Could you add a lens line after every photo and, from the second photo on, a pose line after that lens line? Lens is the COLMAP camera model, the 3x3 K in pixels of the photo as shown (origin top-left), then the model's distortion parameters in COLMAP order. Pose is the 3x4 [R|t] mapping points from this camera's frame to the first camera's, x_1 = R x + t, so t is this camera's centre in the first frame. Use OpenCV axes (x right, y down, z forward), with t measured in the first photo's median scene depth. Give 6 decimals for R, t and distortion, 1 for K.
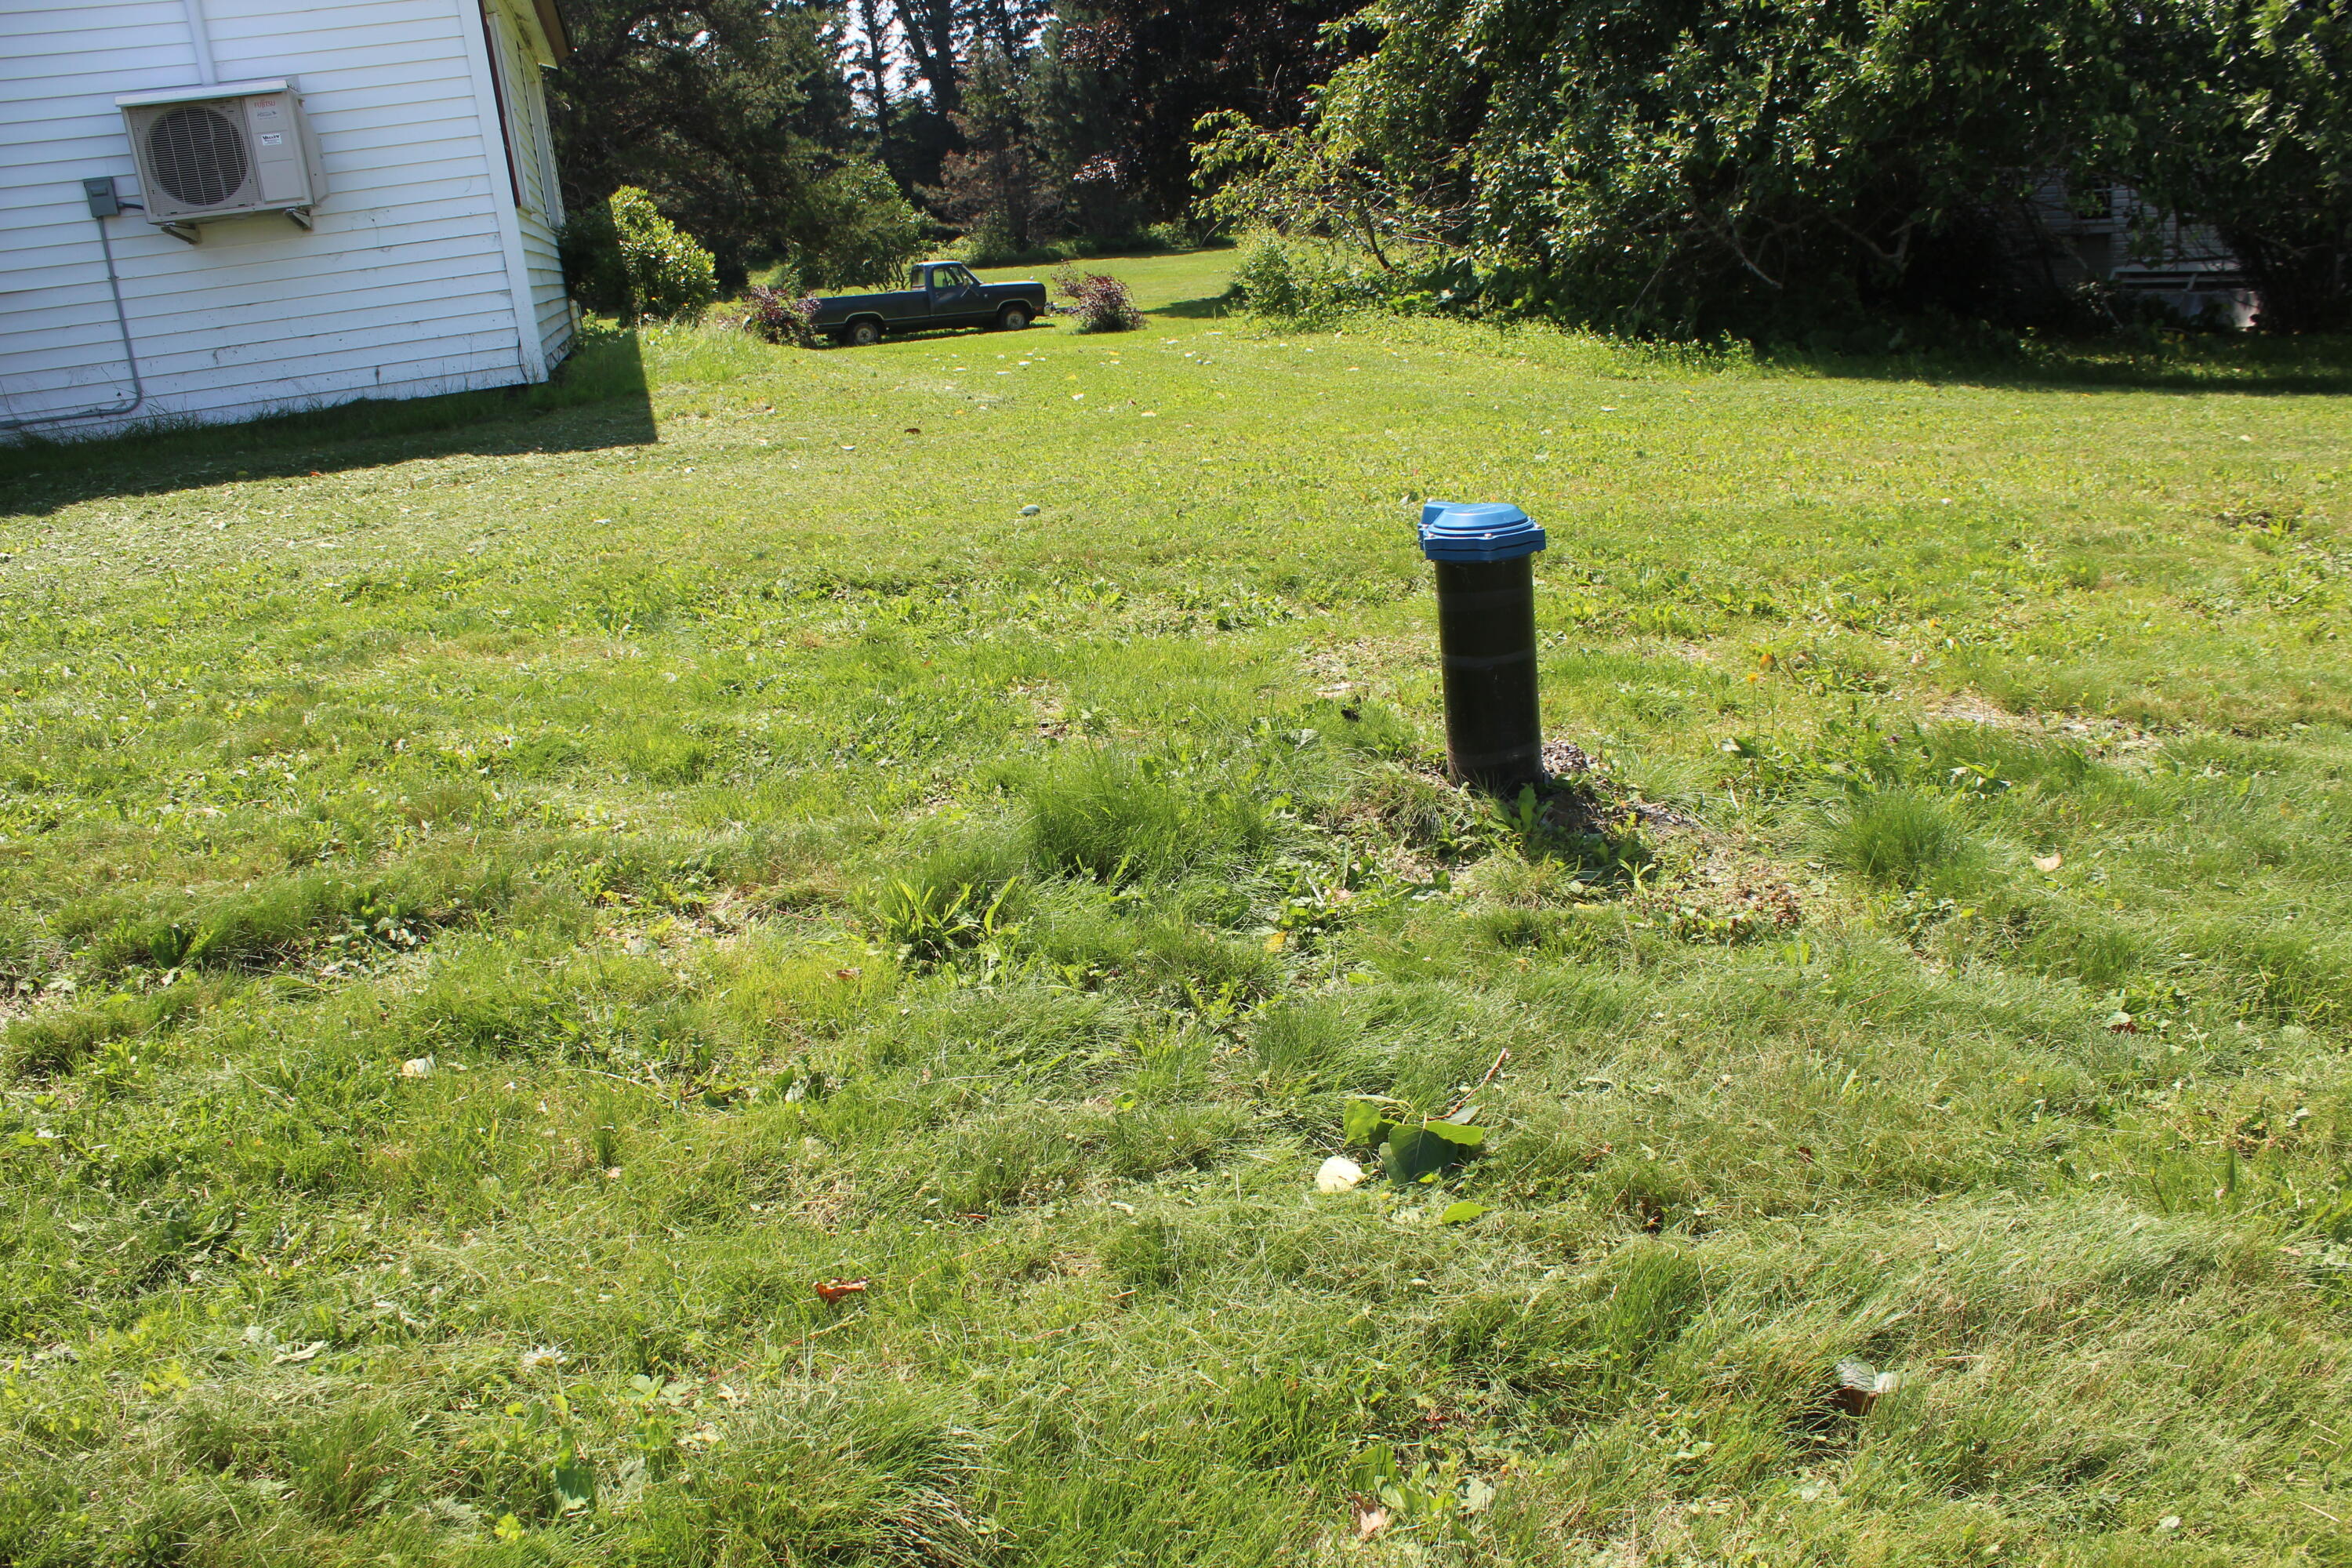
lens RADIAL K [[1991.9, 0, 1193.8], [0, 1991.9, 784.3], [0, 0, 1]] dist [-0.155549, 0.152955]
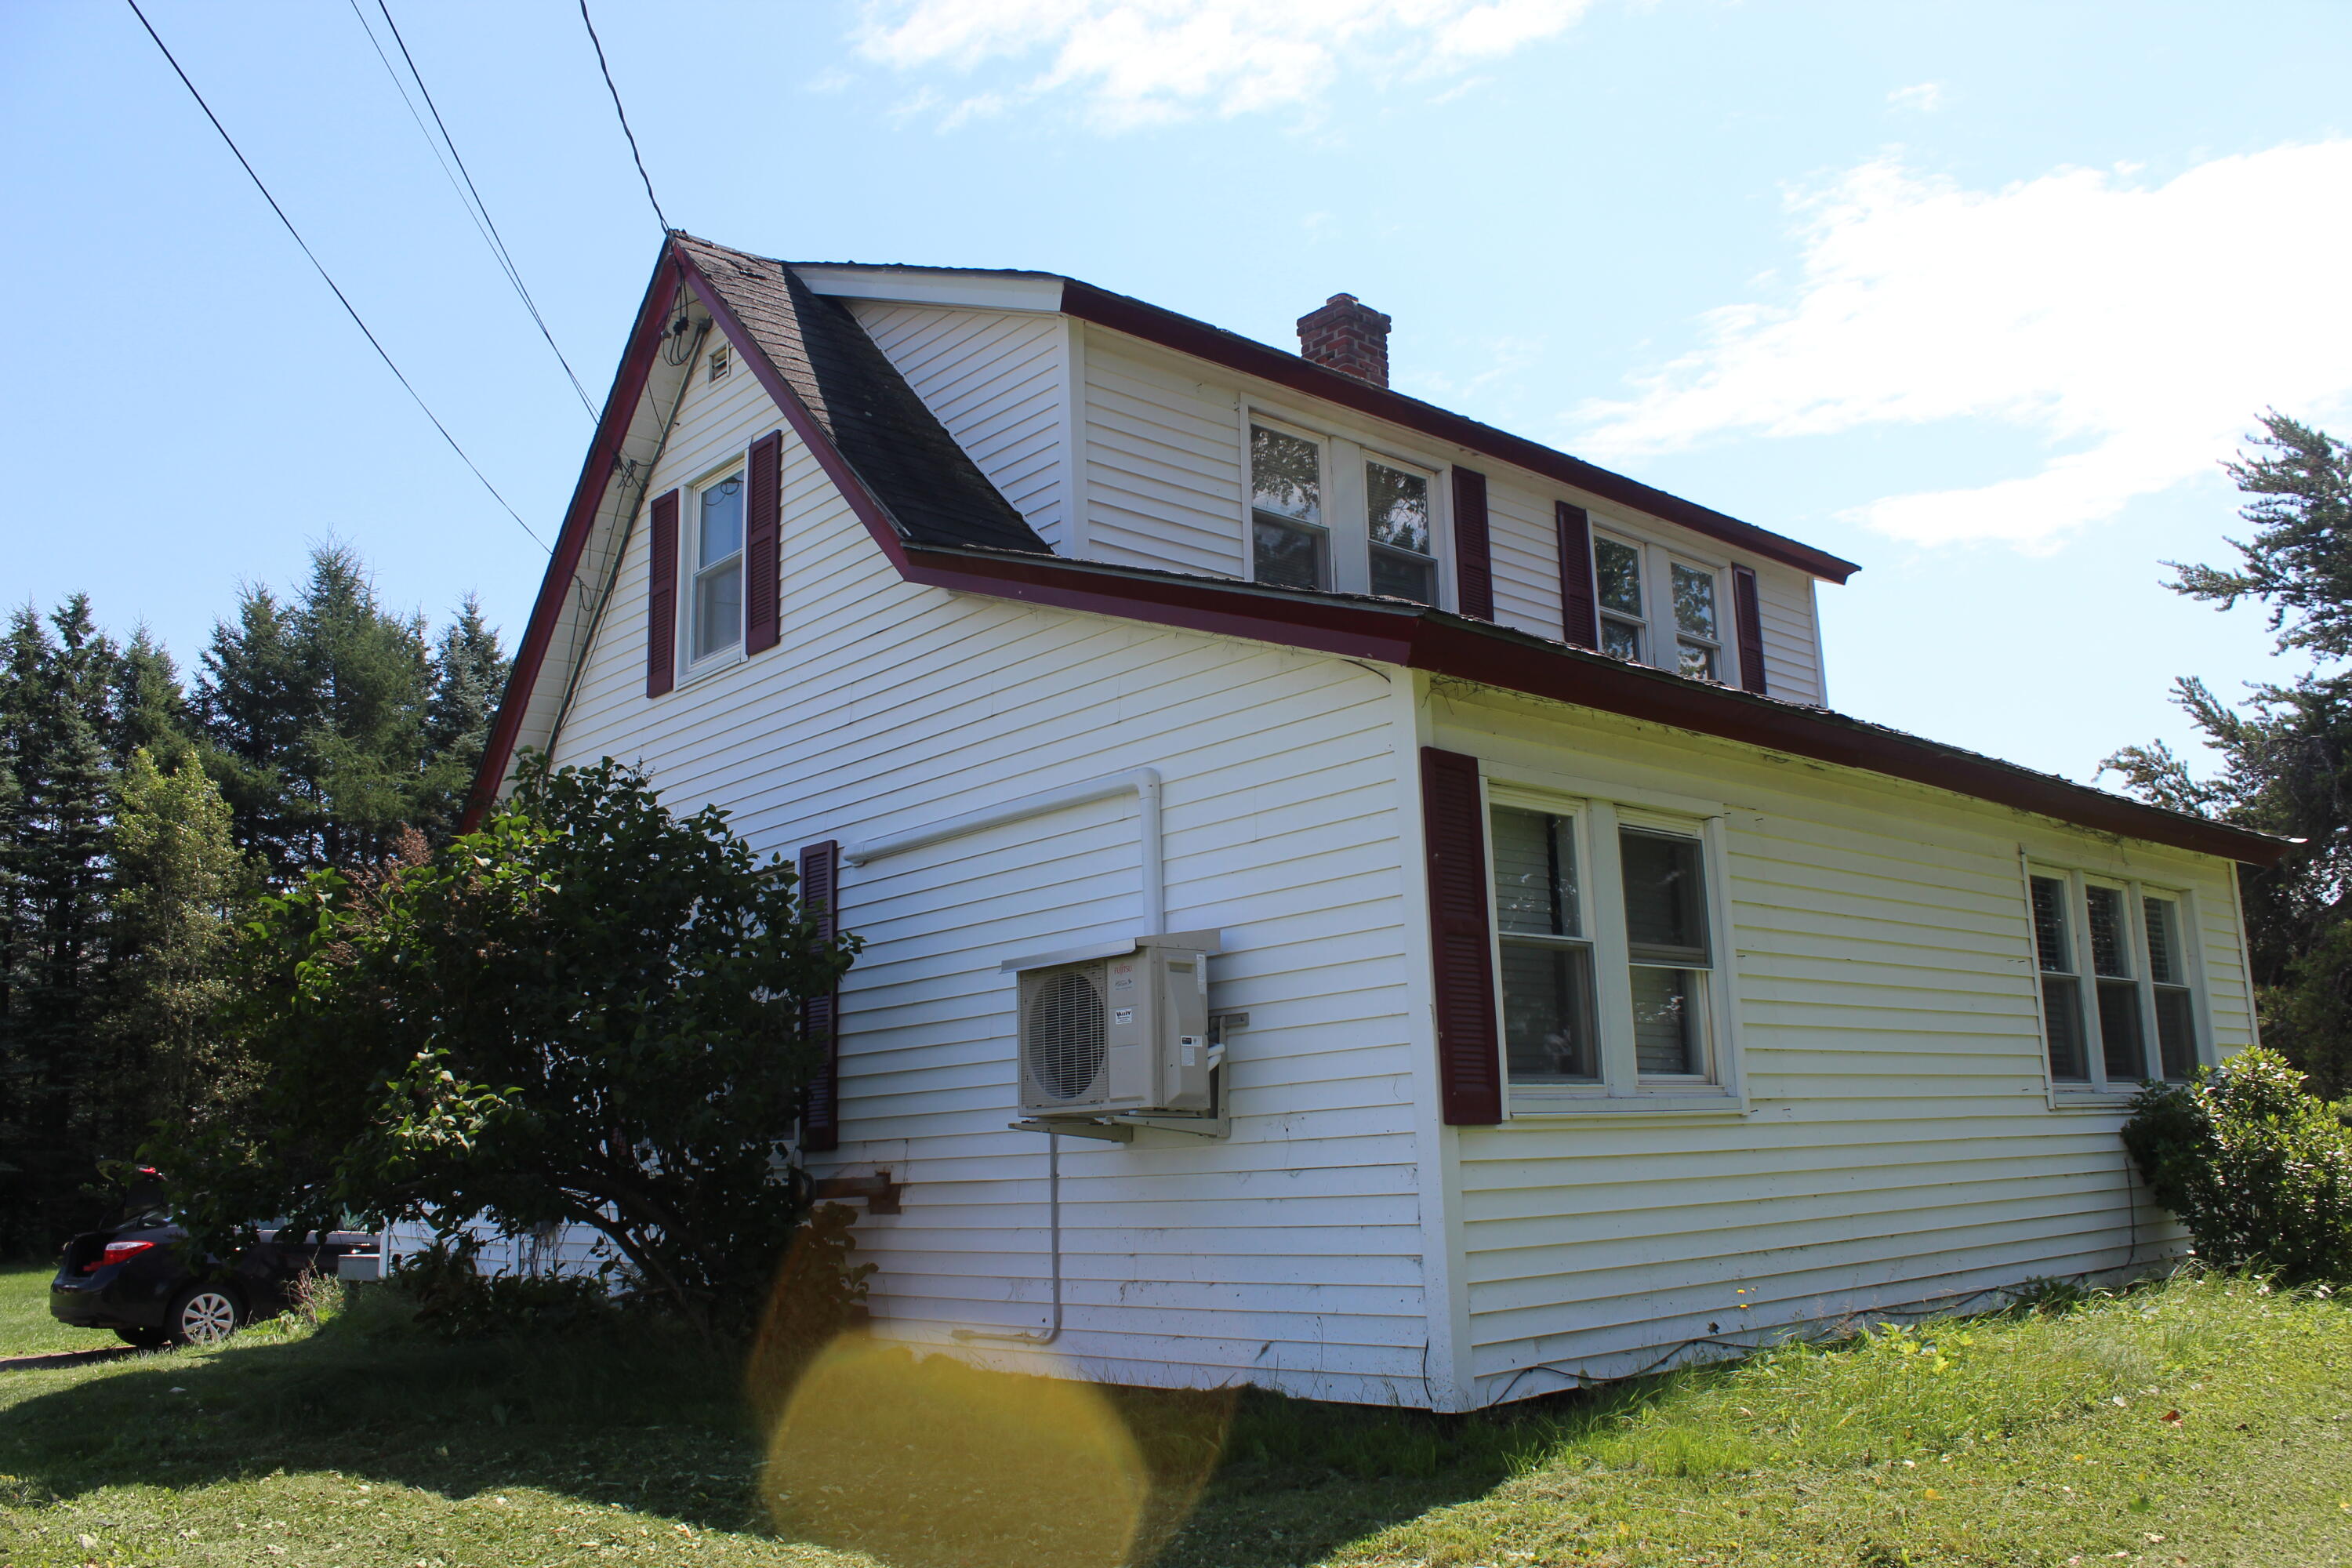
lens RADIAL K [[1894.9, 0, 1244.3], [0, 1894.9, 830.3], [0, 0, 1]] dist [-0.155579, 0.134051]
pose [[0.484339, -0.067199, -0.872296, 0.158026], [-0.251915, 0.944107, -0.212606, -0.257078], [0.837827, 0.322718, 0.440339, 0.689879]]
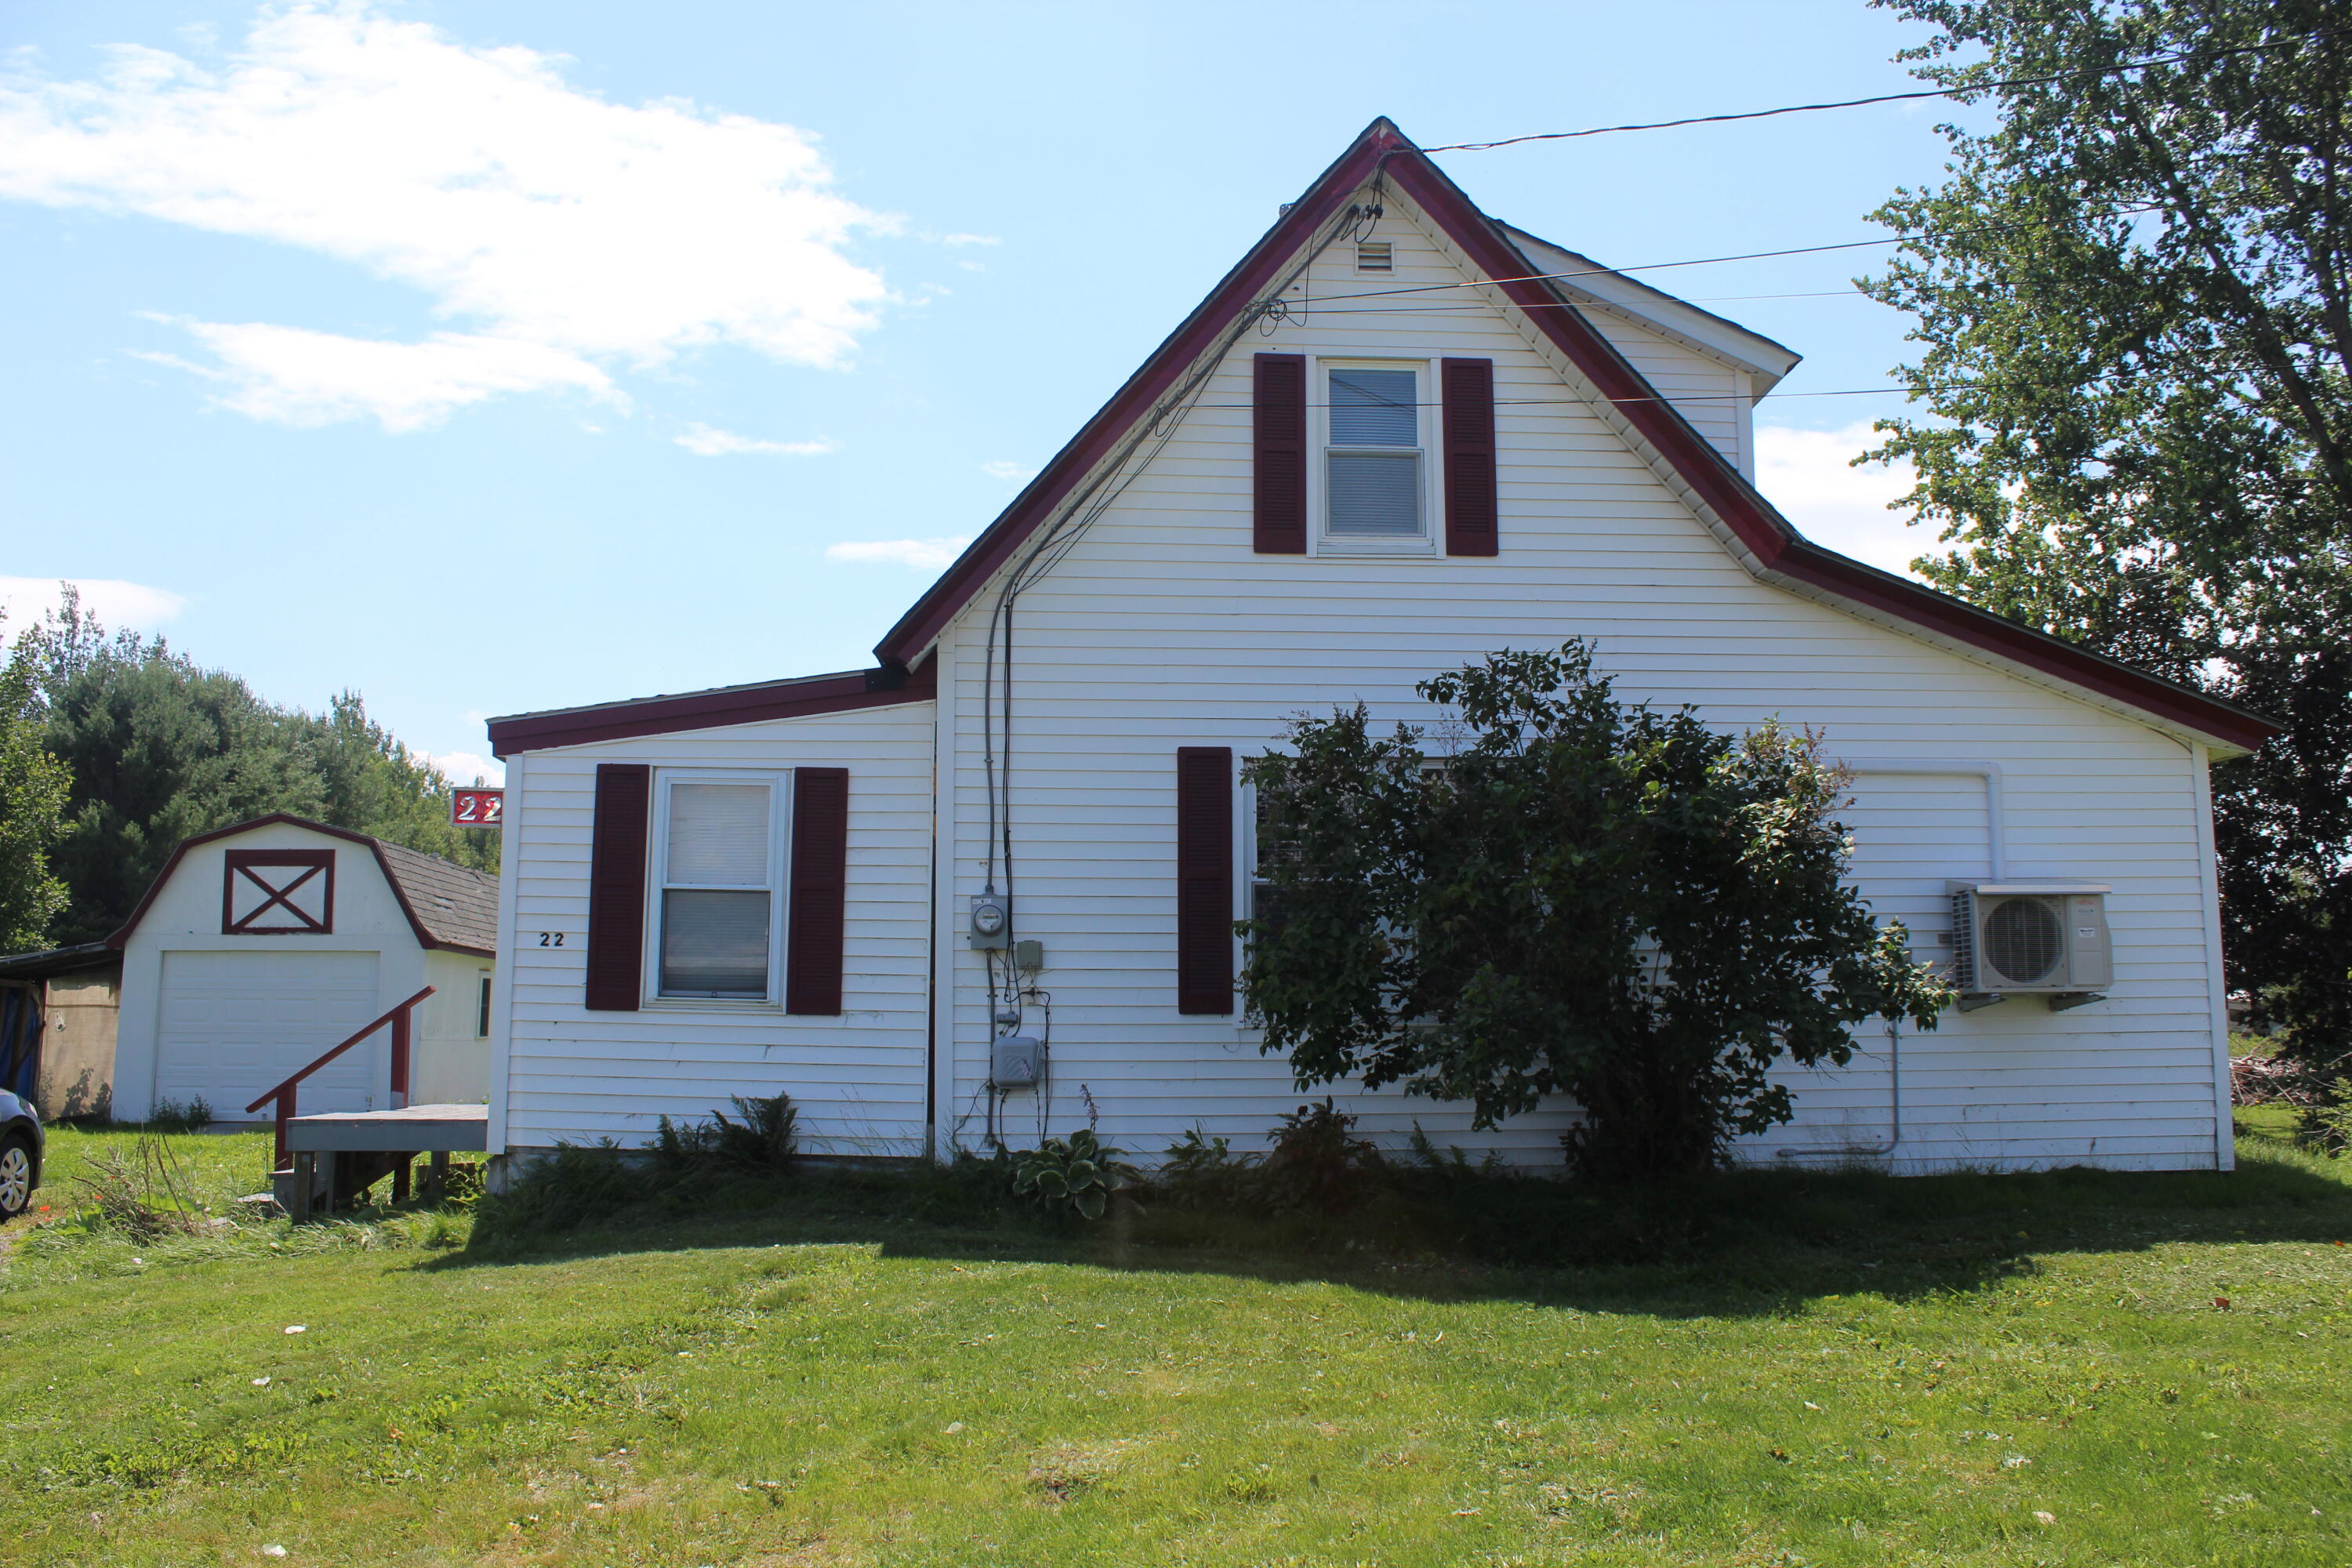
lens RADIAL K [[1922.7, 0, 1287.6], [0, 1922.7, 792.4], [0, 0, 1]] dist [-0.168794, 0.259535]
pose [[0.976413, 0.080672, -0.200275, -0.709101], [-0.149872, 0.920946, -0.359718, 0.055498], [0.155424, 0.381249, 0.911314, -0.111088]]
